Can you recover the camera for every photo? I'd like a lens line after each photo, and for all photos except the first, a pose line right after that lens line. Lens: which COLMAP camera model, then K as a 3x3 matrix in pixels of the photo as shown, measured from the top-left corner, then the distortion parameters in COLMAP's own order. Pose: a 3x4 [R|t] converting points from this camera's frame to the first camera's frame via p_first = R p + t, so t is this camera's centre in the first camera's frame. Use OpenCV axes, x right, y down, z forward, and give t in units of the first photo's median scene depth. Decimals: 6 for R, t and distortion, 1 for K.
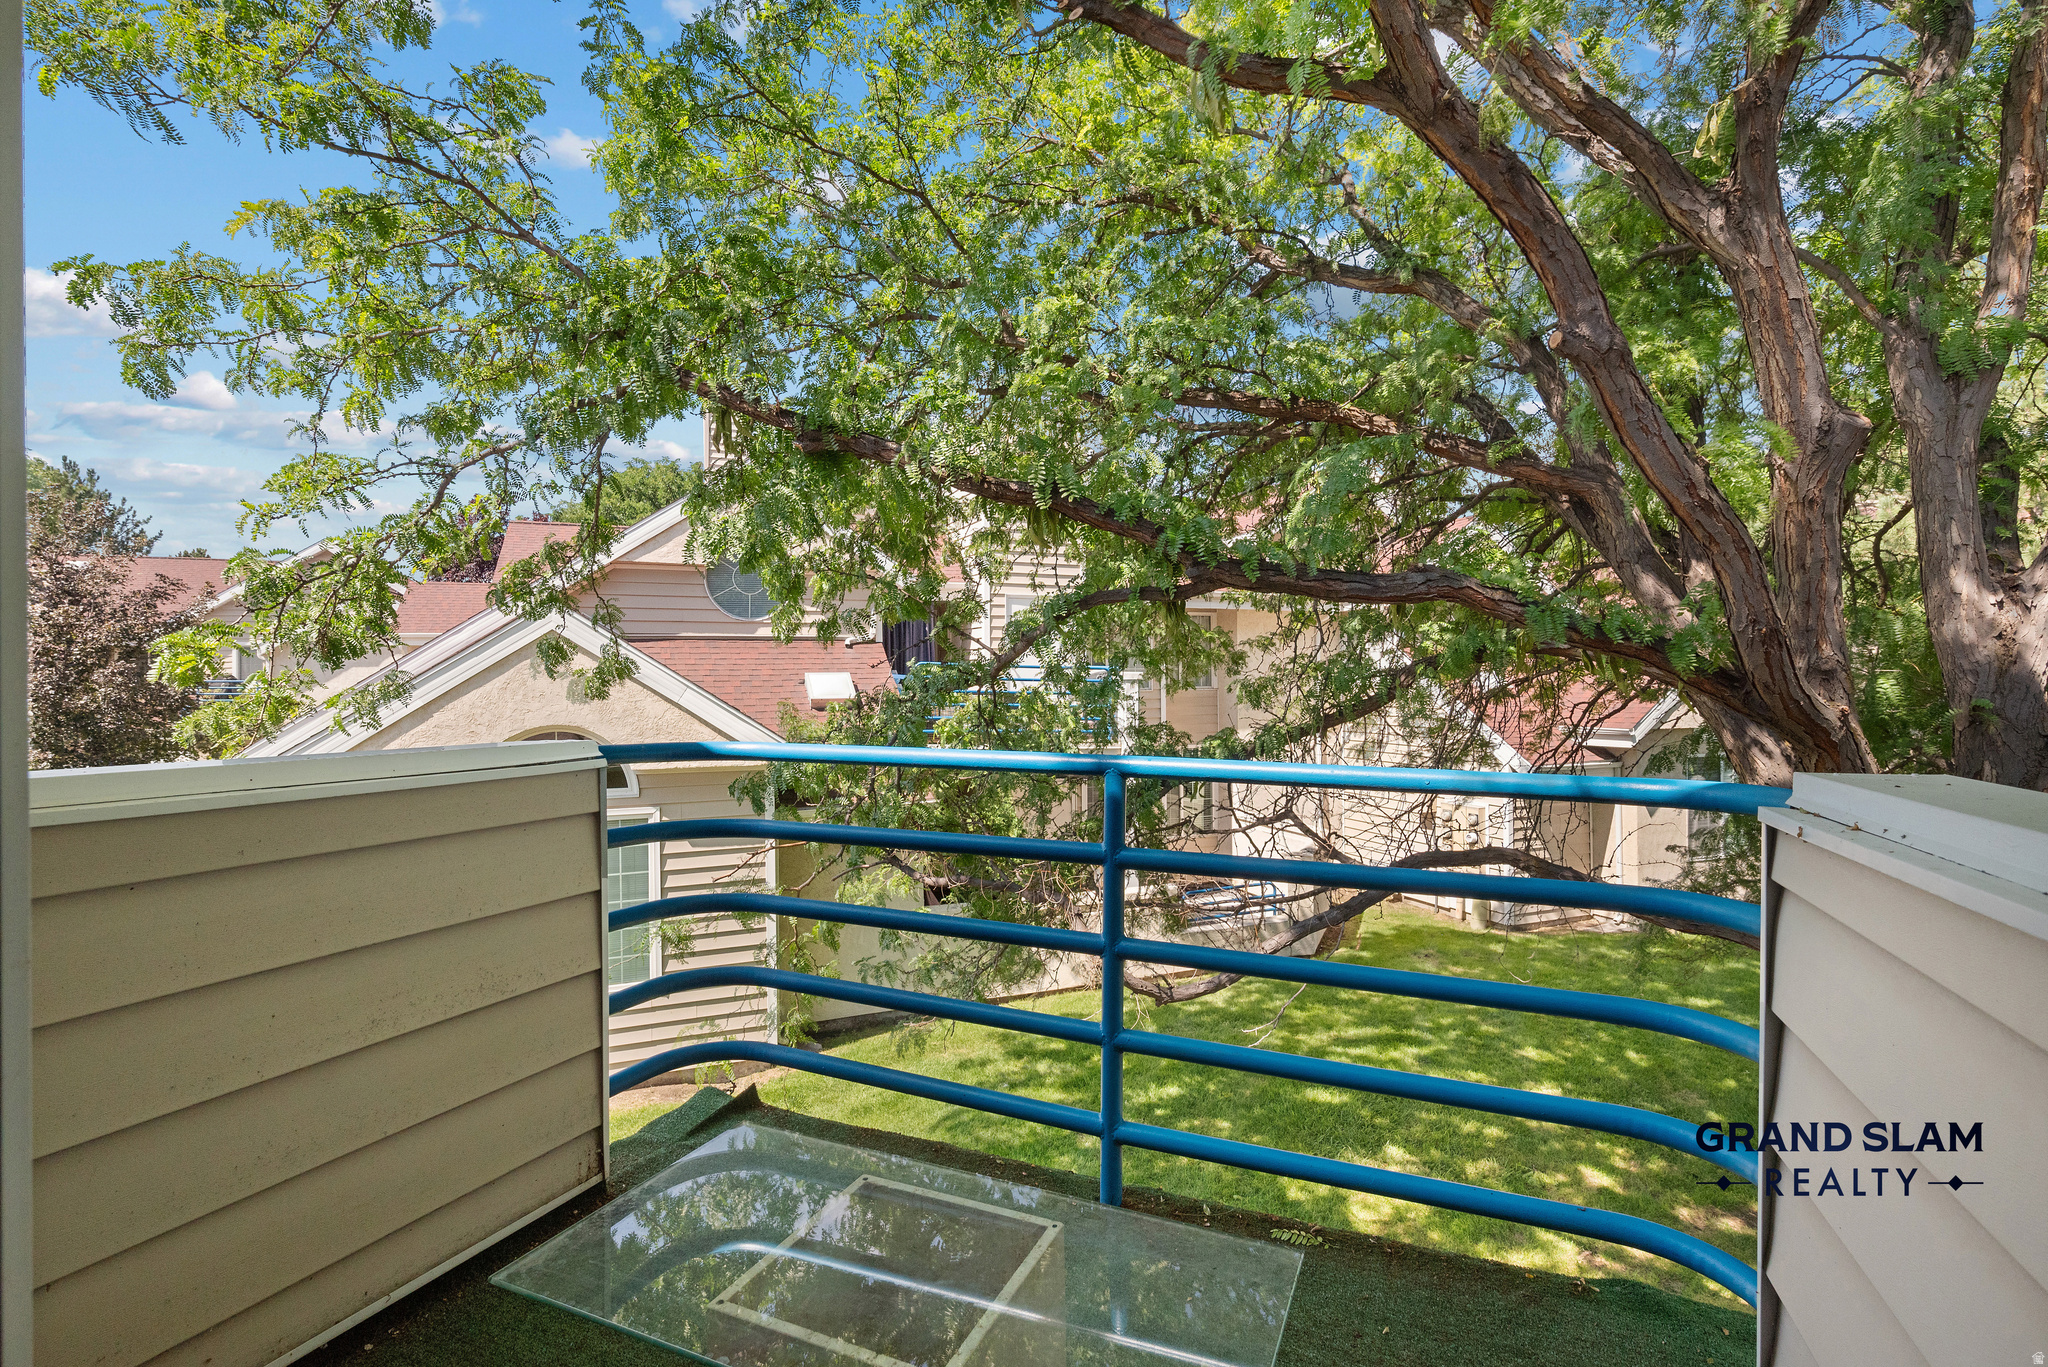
lens RADIAL K [[940.5, 0, 1024.0], [0, 940.5, 683.5], [0, 0, 1]] dist [-0.000668, -0.000020]
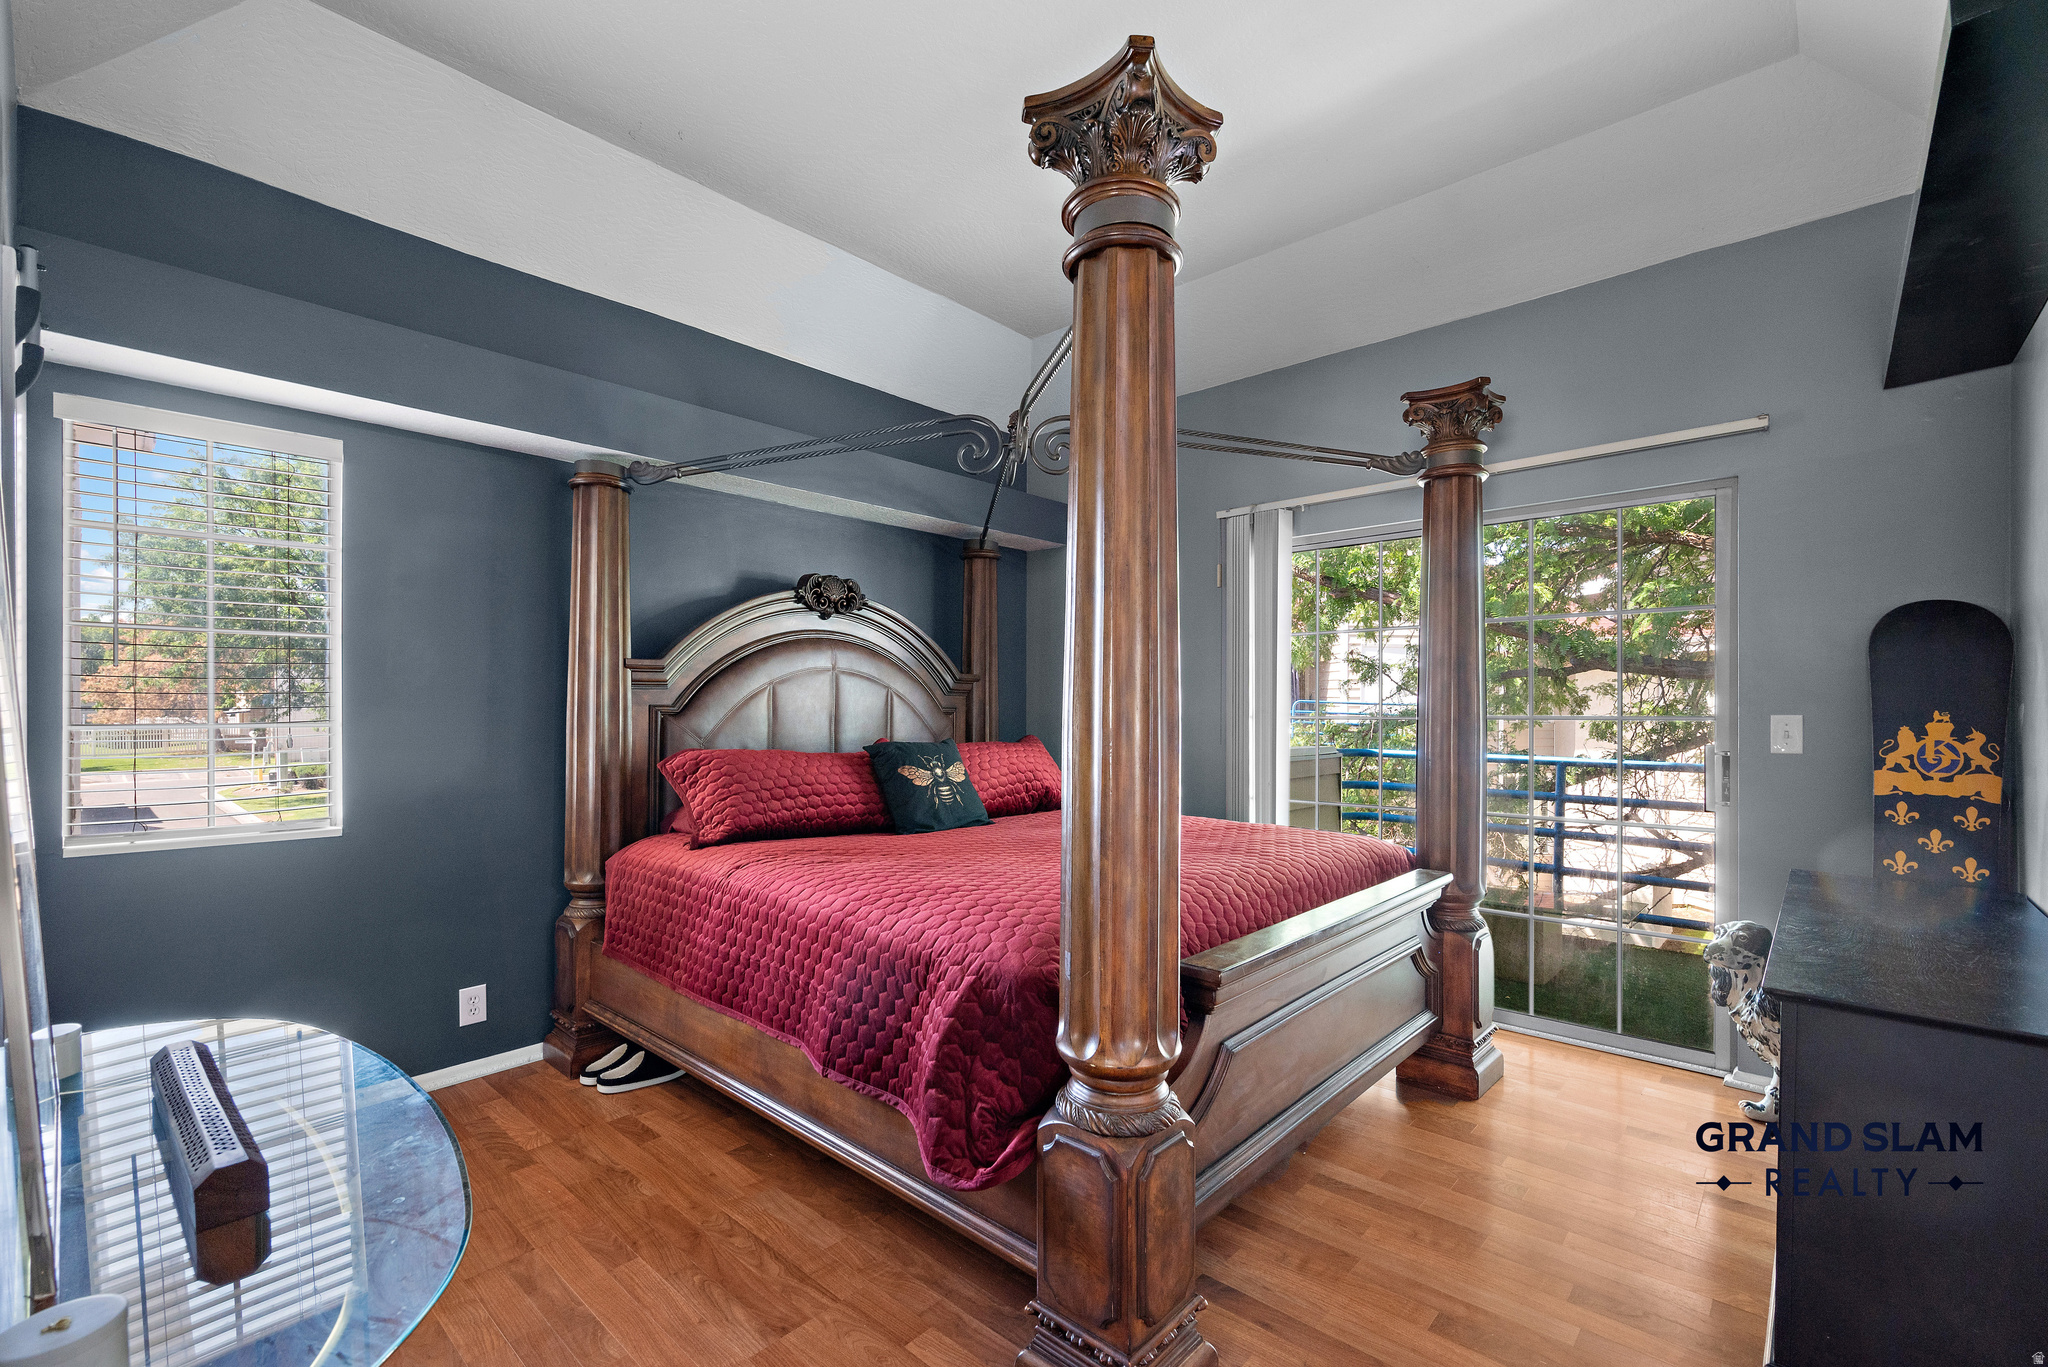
lens RADIAL K [[888.9, 0, 1027.9], [0, 888.9, 732.7], [0, 0, 1]] dist [0.001365, 0.000087]
pose [[0.950623, 0.008770, -0.310224, -0.184640], [-0.003023, 0.999815, 0.019003, -0.009586], [0.310333, -0.017127, 0.950474, -0.600591]]
